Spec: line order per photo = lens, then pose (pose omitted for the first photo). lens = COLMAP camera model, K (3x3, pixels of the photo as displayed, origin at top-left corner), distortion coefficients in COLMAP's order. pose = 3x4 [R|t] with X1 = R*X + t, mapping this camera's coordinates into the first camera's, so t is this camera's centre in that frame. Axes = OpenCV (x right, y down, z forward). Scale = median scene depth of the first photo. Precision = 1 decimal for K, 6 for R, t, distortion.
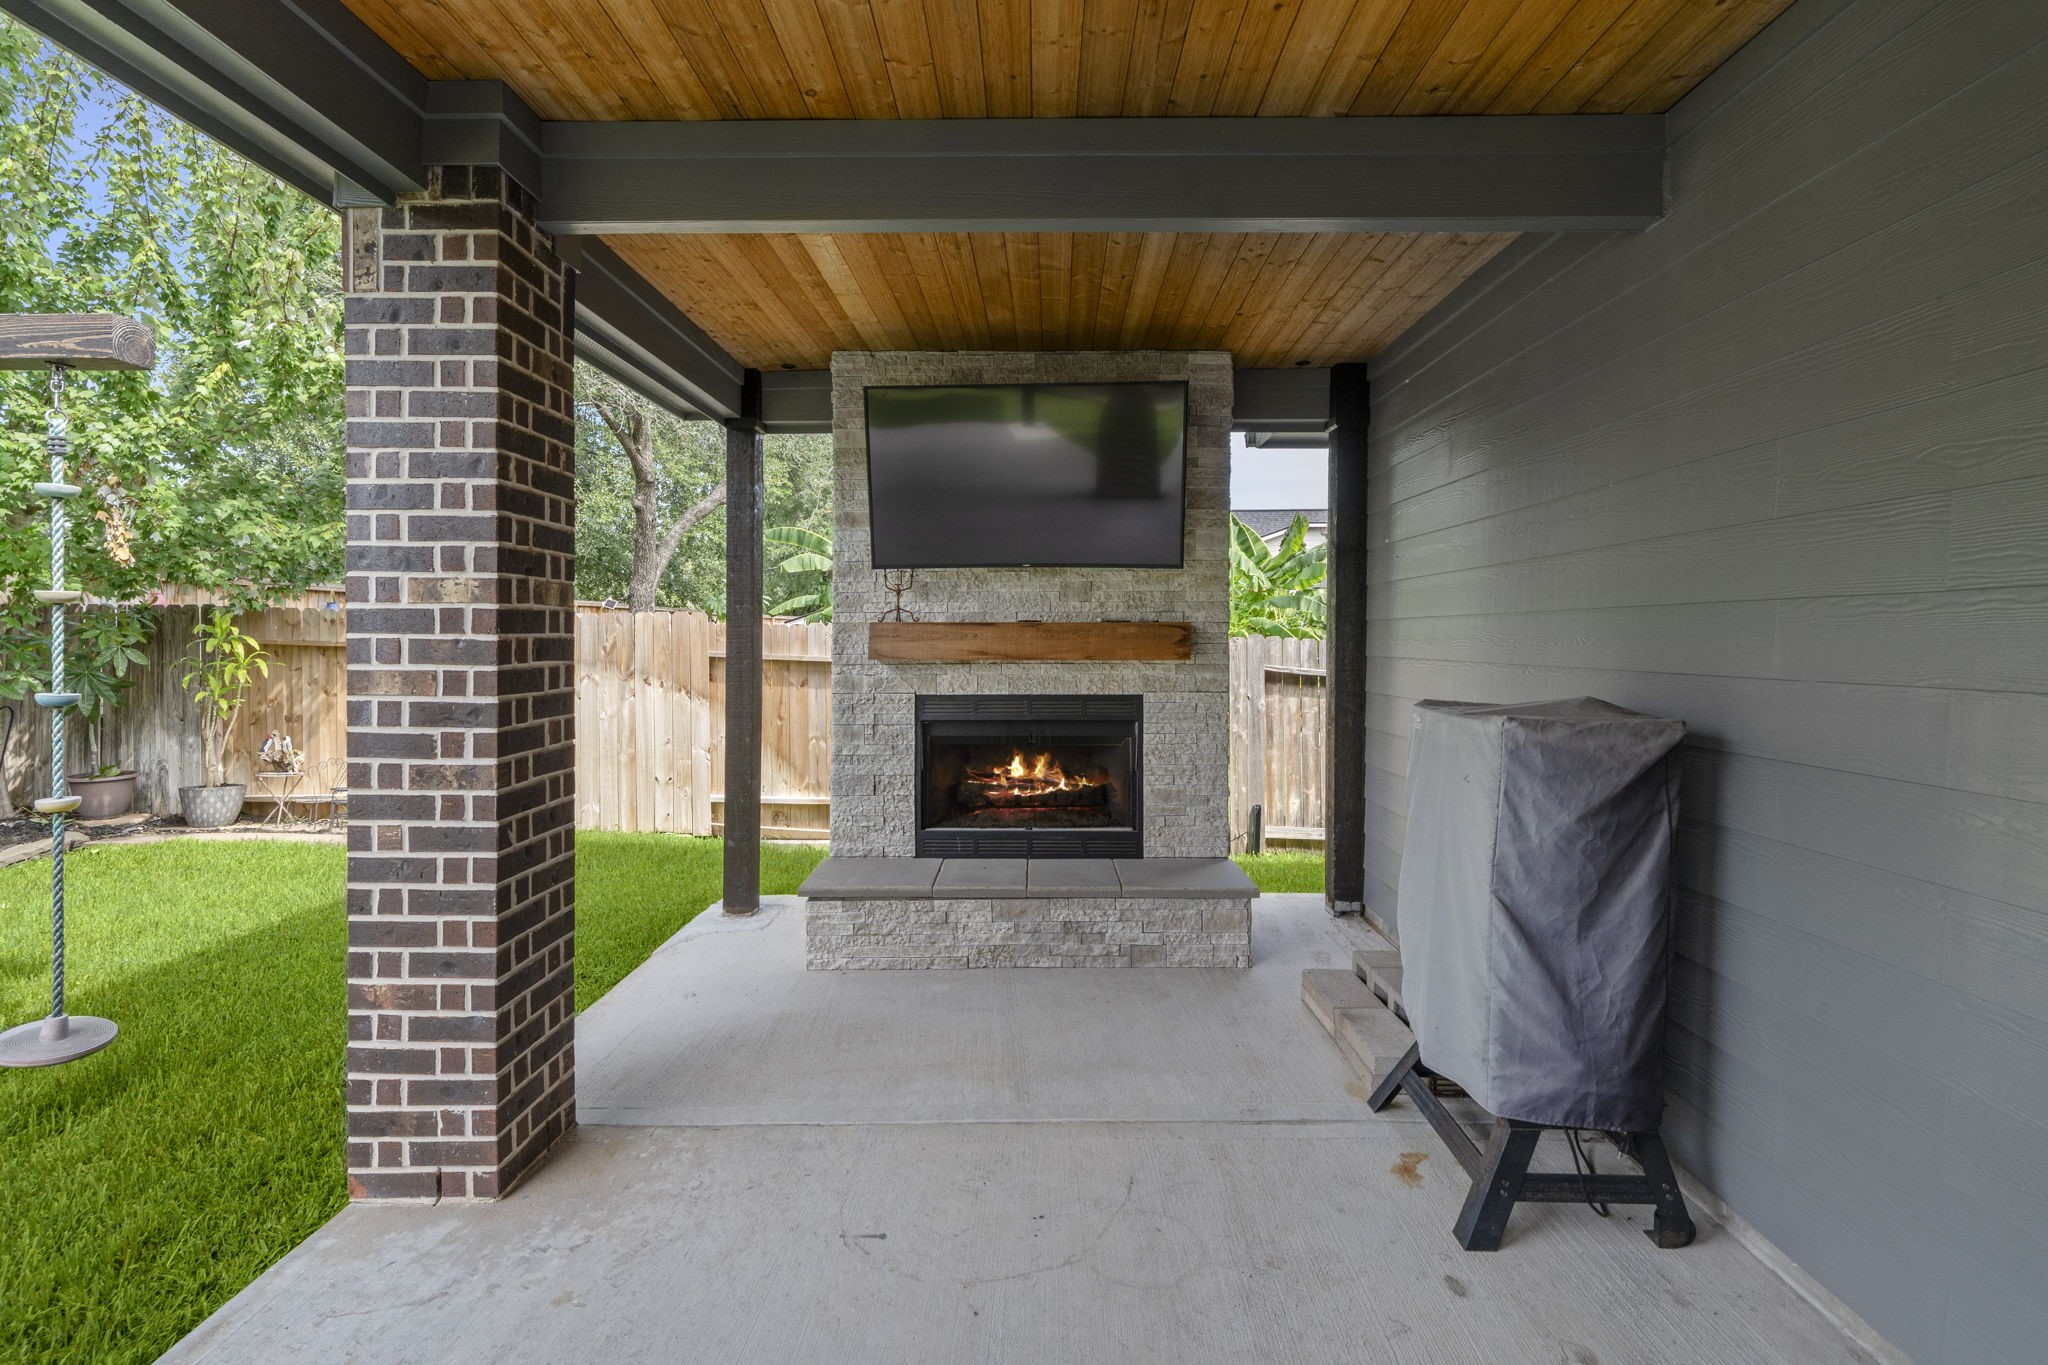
lens RADIAL K [[945.9, 0, 1018.6], [0, 945.9, 649.8], [0, 0, 1]] dist [-0.000205, 0.000100]
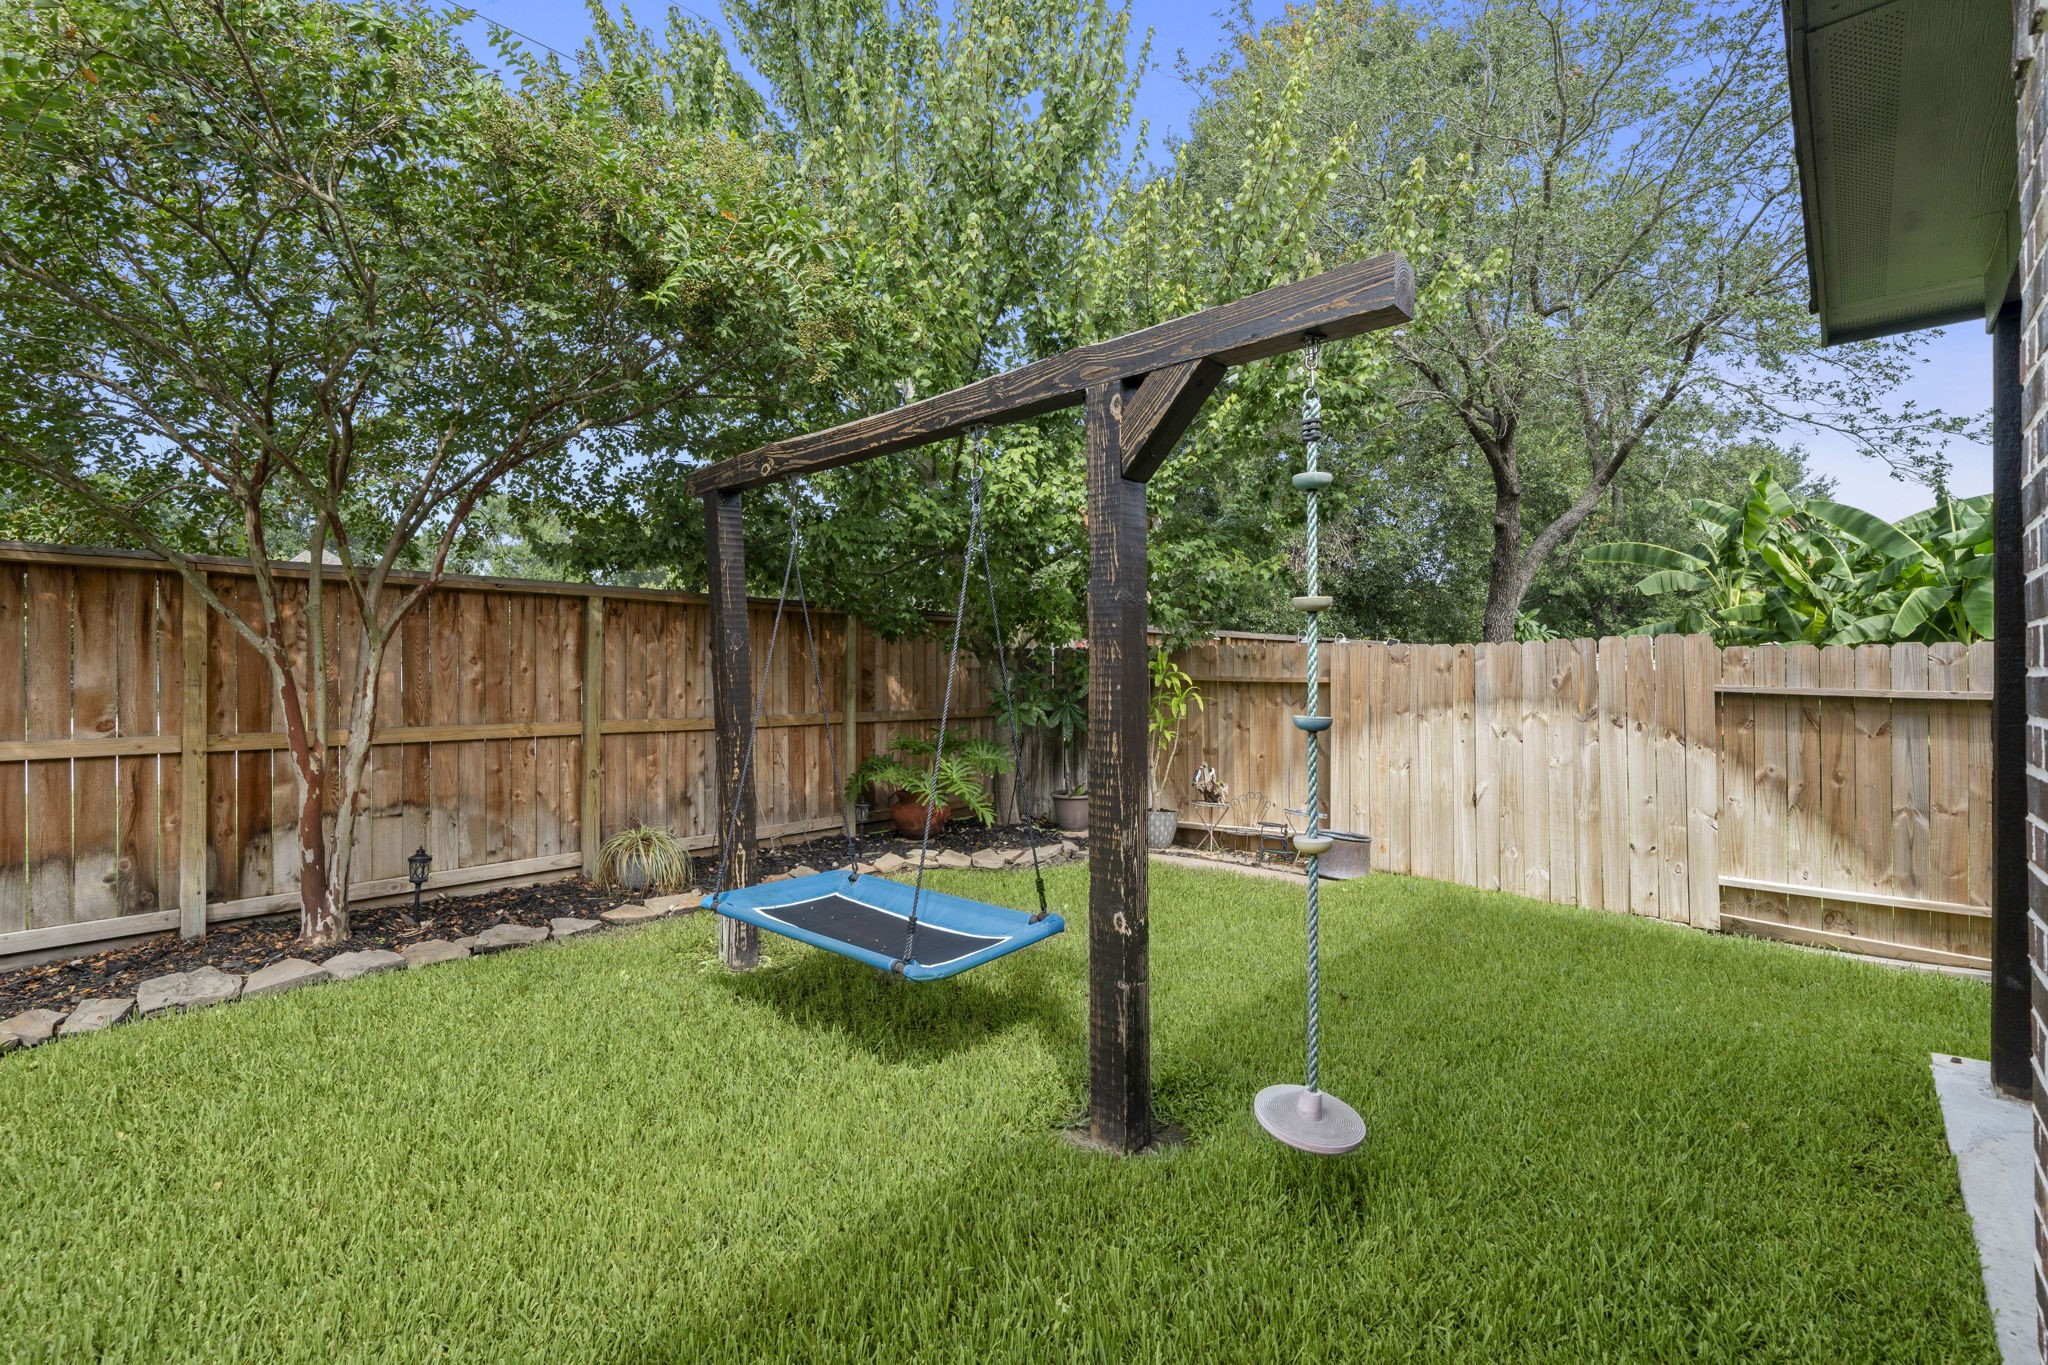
lens RADIAL K [[945.9, 0, 1028.2], [0, 945.9, 680.7], [0, 0, 1]] dist [-0.000205, 0.000100]
pose [[0.769261, -0.006672, -0.638900, -0.265416], [-0.003238, 0.999892, -0.014342, 0.011119], [0.638926, 0.013101, 0.769156, 0.068064]]
